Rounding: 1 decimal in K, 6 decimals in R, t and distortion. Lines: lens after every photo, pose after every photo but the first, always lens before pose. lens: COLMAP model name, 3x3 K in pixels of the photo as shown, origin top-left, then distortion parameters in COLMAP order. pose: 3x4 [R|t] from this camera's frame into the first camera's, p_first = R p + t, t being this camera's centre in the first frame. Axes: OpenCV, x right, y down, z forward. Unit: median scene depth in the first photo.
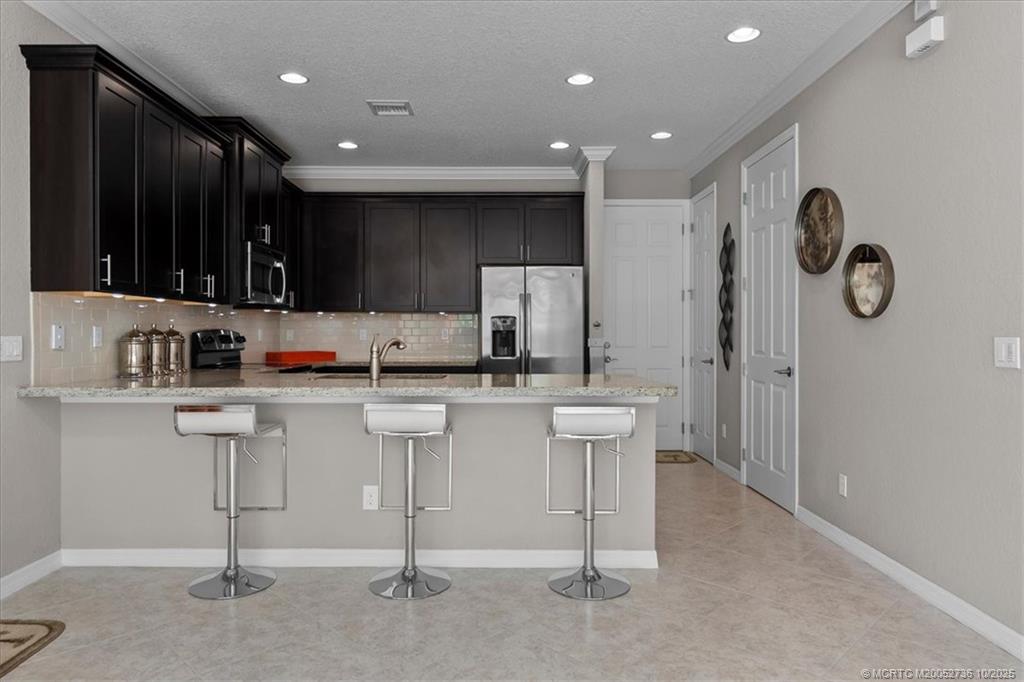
lens RADIAL K [[660.0, 0, 513.6], [0, 660.0, 333.4], [0, 0, 1]] dist [0.003796, -0.005836]
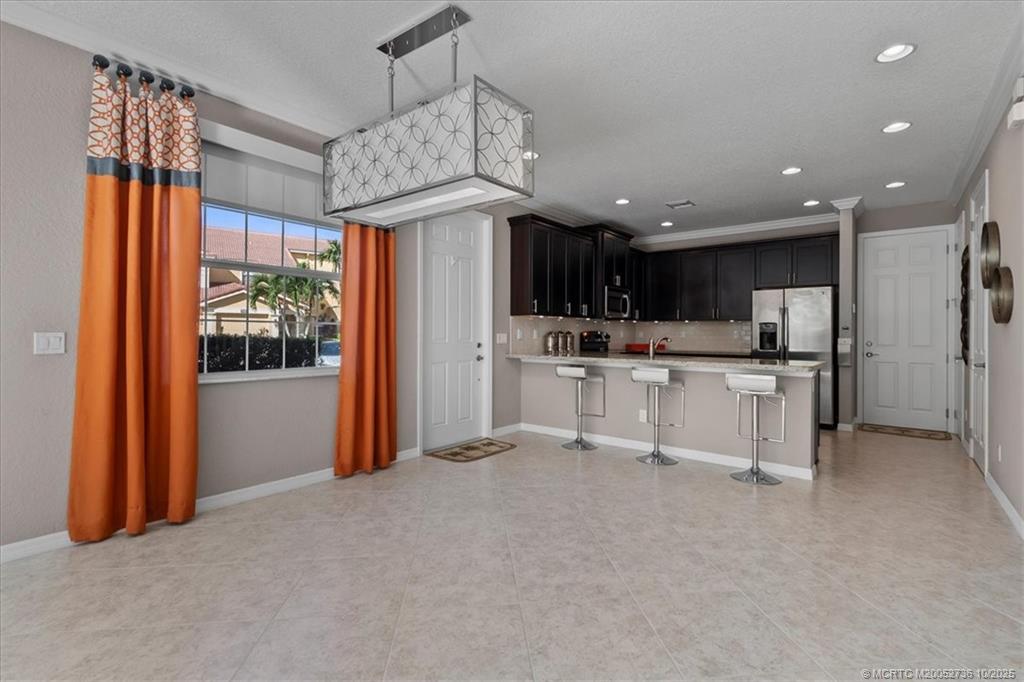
lens RADIAL K [[474.1, 0, 518.9], [0, 474.1, 331.7], [0, 0, 1]] dist [-0.000119, -0.000127]
pose [[0.779683, 0.002270, -0.626170, 0.265713], [-0.005603, 0.999979, -0.003353, 0.001540], [0.626149, 0.006123, 0.779679, -0.240016]]
